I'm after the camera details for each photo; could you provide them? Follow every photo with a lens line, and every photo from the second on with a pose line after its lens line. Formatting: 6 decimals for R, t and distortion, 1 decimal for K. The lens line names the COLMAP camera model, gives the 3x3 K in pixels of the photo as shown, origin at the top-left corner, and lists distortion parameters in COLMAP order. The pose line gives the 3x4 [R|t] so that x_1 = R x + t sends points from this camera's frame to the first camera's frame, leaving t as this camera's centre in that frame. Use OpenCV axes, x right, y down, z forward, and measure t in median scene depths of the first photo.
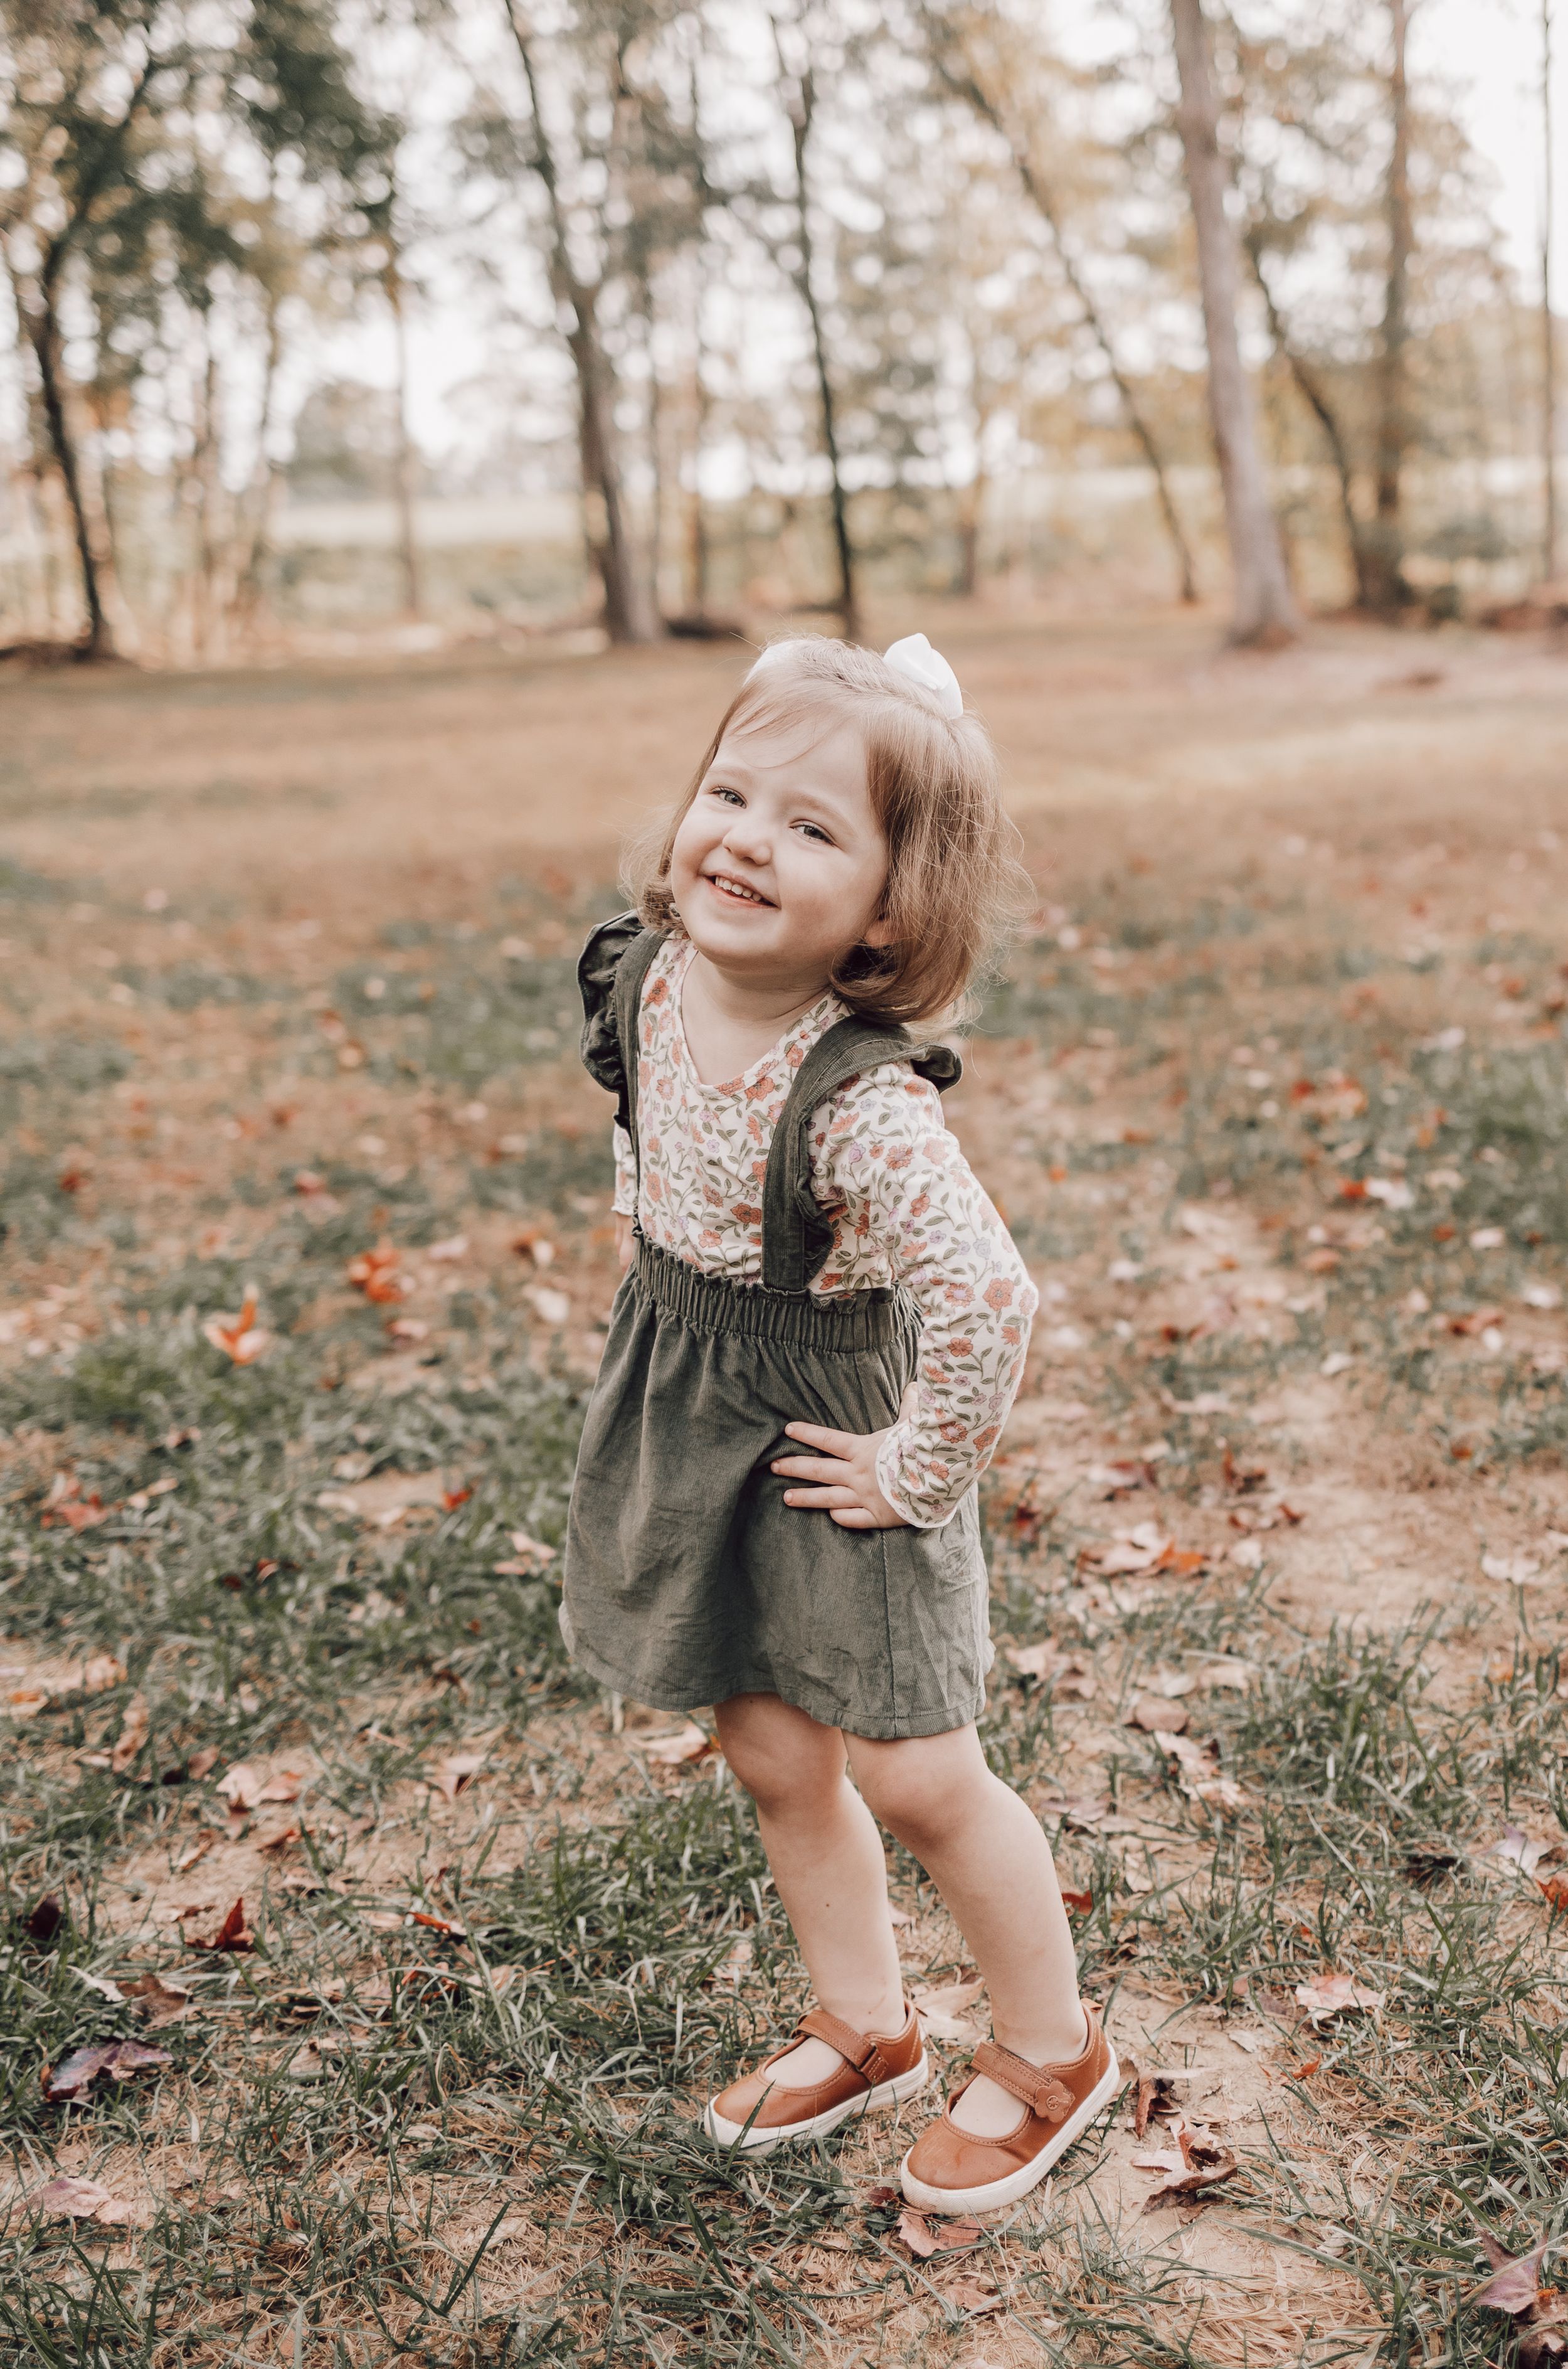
lens RADIAL K [[2386.5, 0, 777.7], [0, 2386.5, 1175.0], [0, 0, 1]] dist [0.005797, 0.000000]
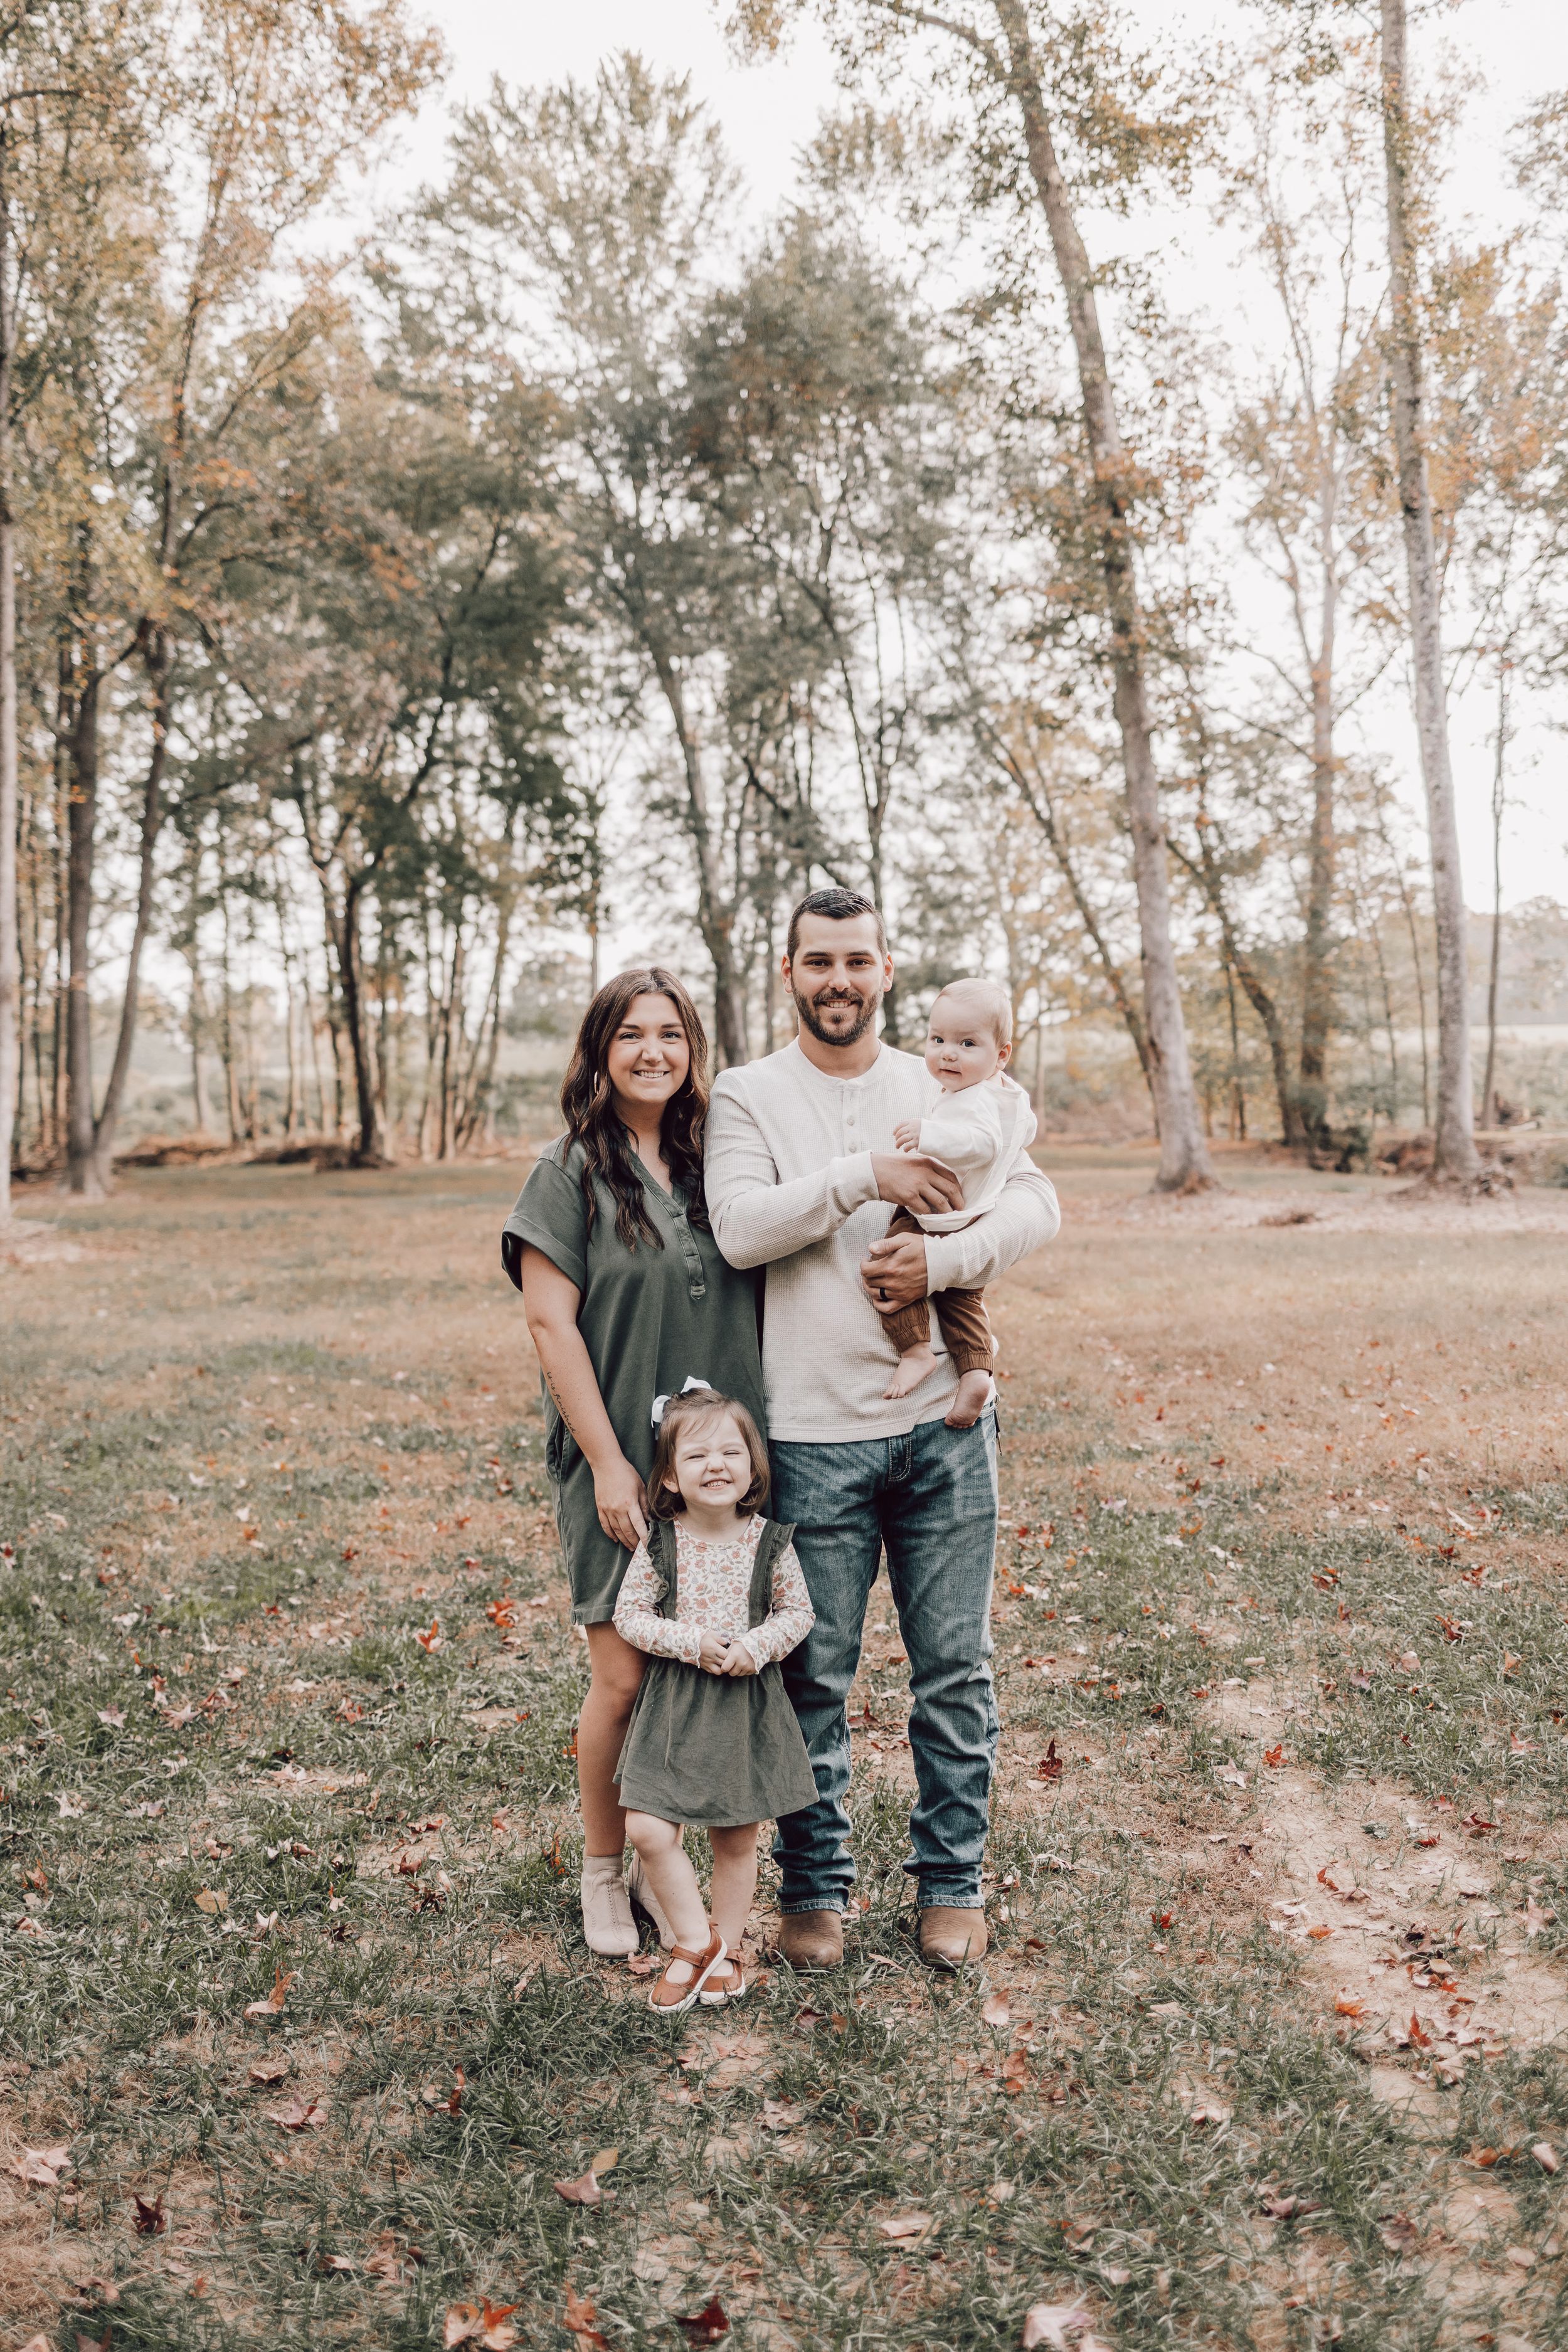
lens RADIAL K [[2369.8, 0, 792.0], [0, 2369.8, 1170.6], [0, 0, 1]] dist [0.005797, 0.000000]
pose [[0.995903, 0.026856, -0.086343, 0.086267], [-0.039212, 0.988689, -0.144762, -0.016759], [0.081479, 0.147555, 0.985692, -0.360248]]
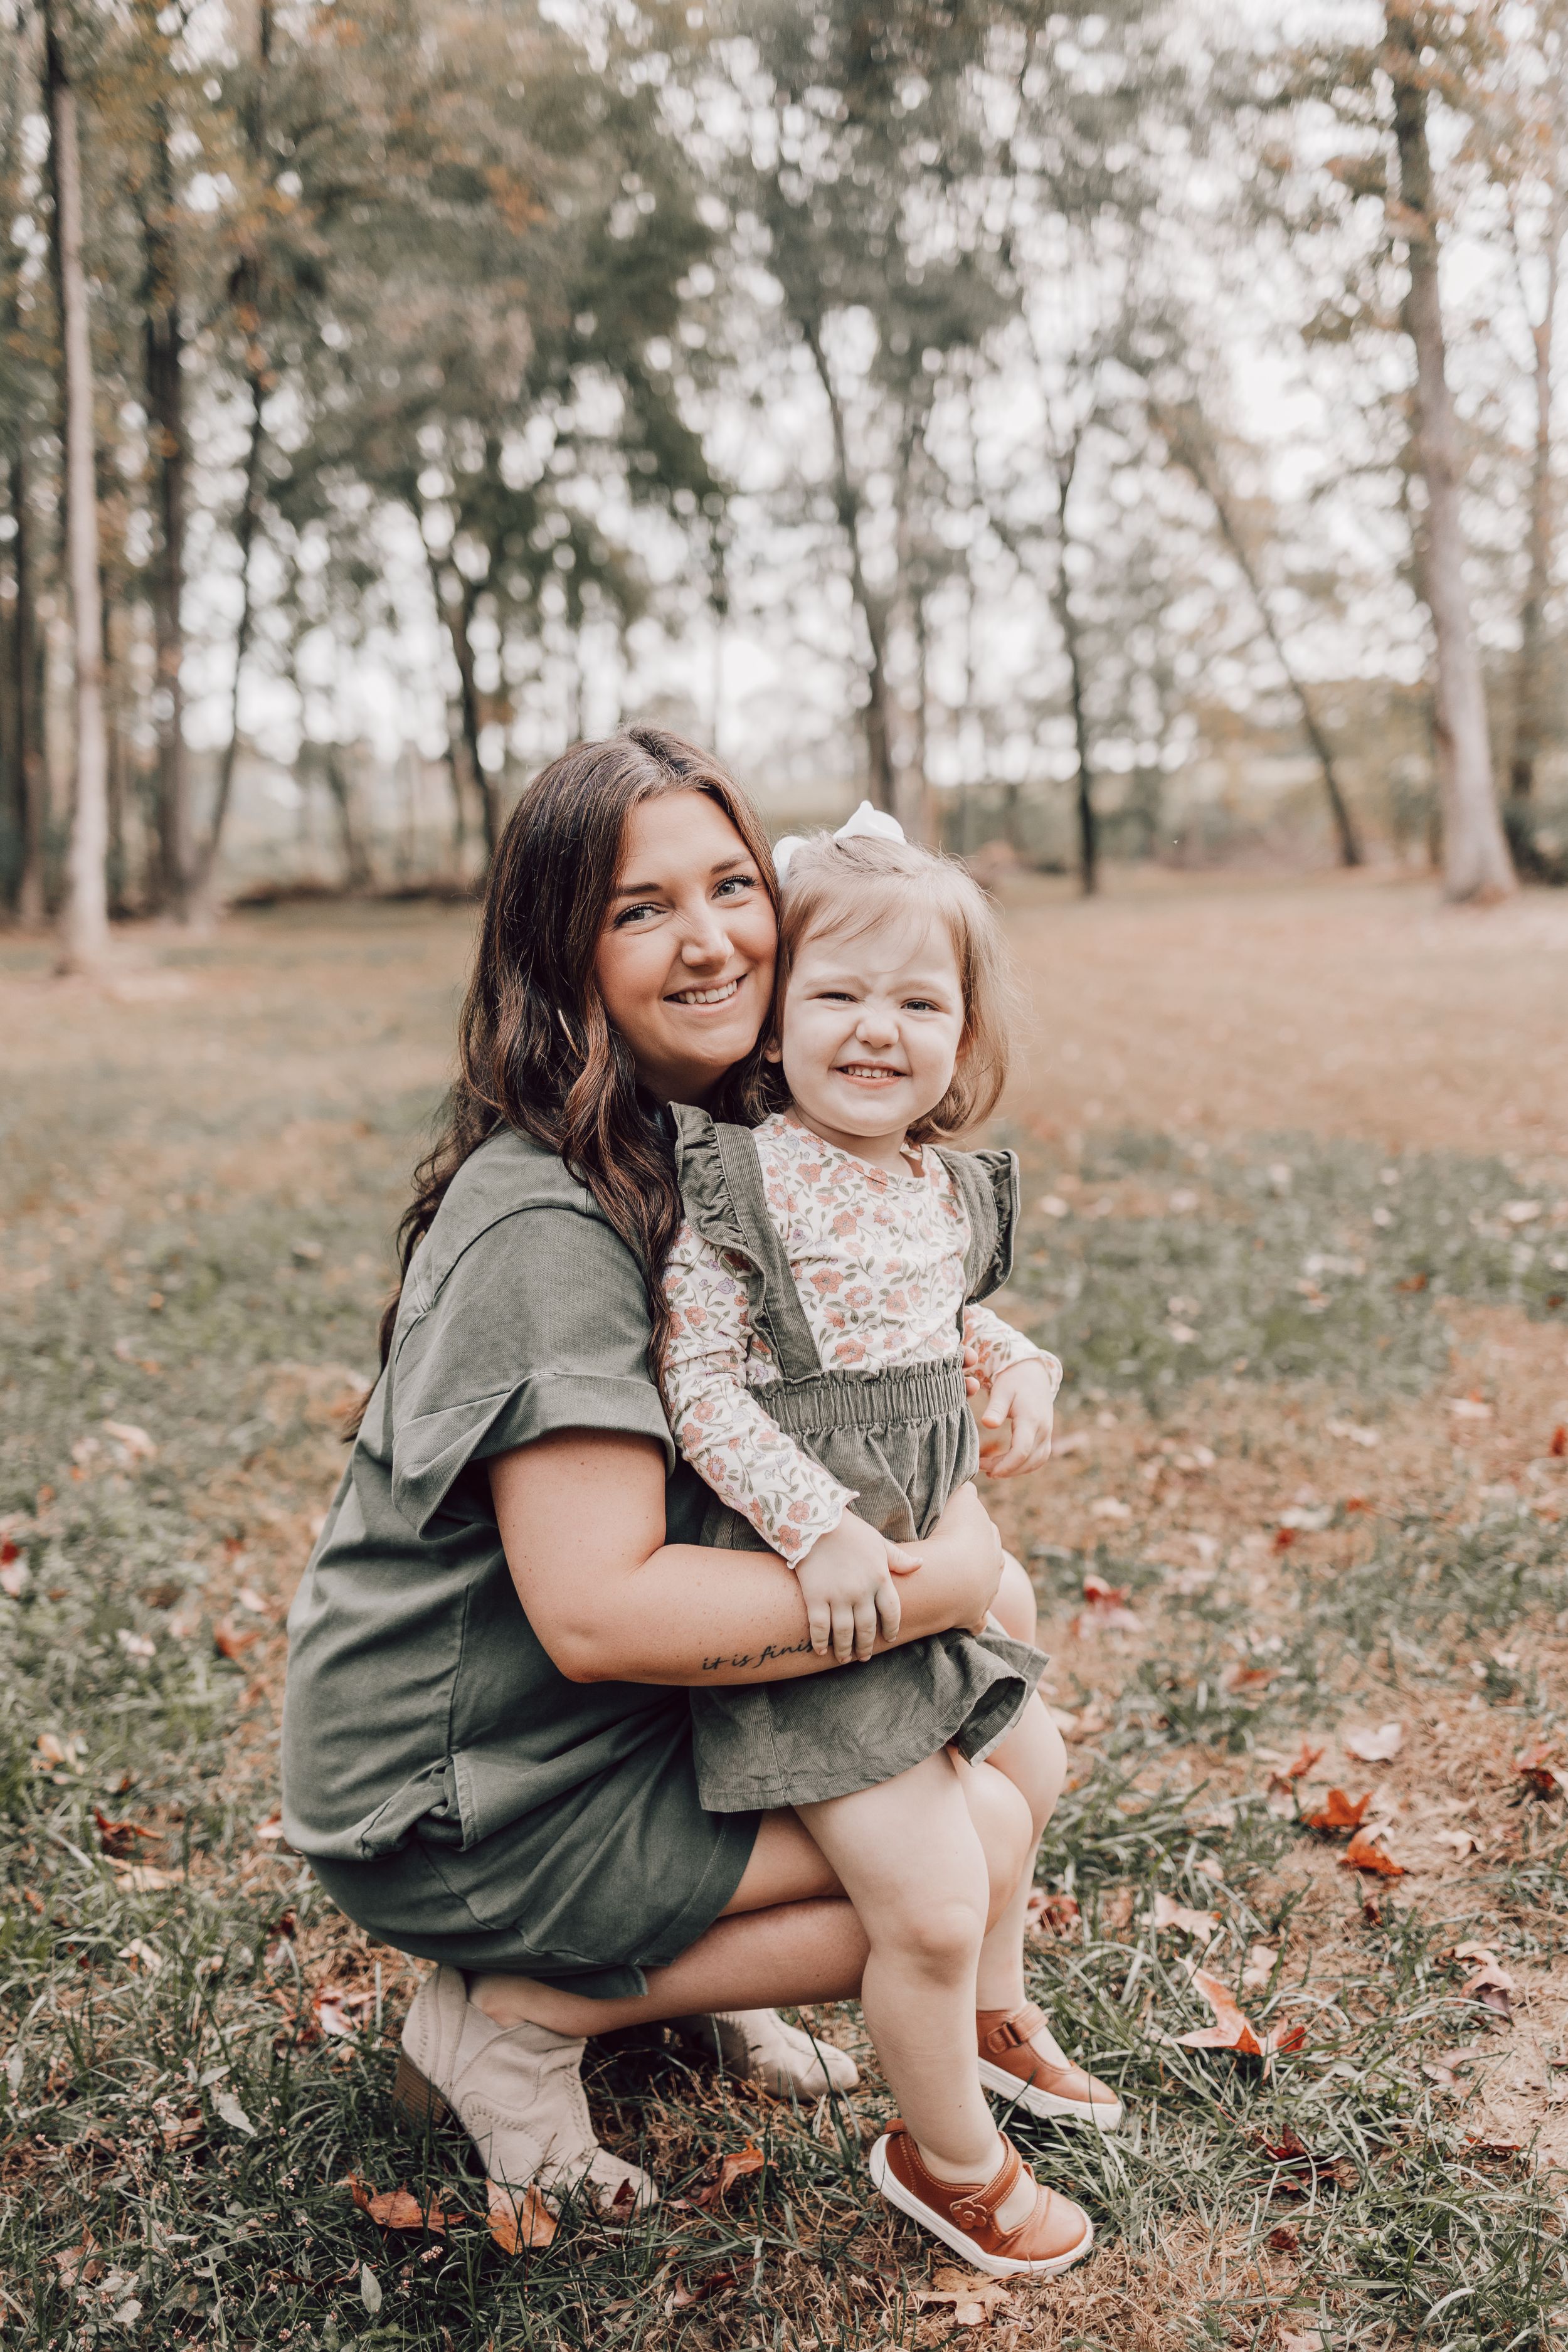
lens RADIAL K [[2369.8, 0, 768.1], [0, 2369.8, 1201.0], [0, 0, 1]] dist [0.005797, 0.000000]
pose [[0.989998, 0.034441, -0.136813, 0.051356], [-0.038307, 0.998935, -0.025727, -0.021717], [0.135781, 0.030711, 0.990263, -0.268444]]
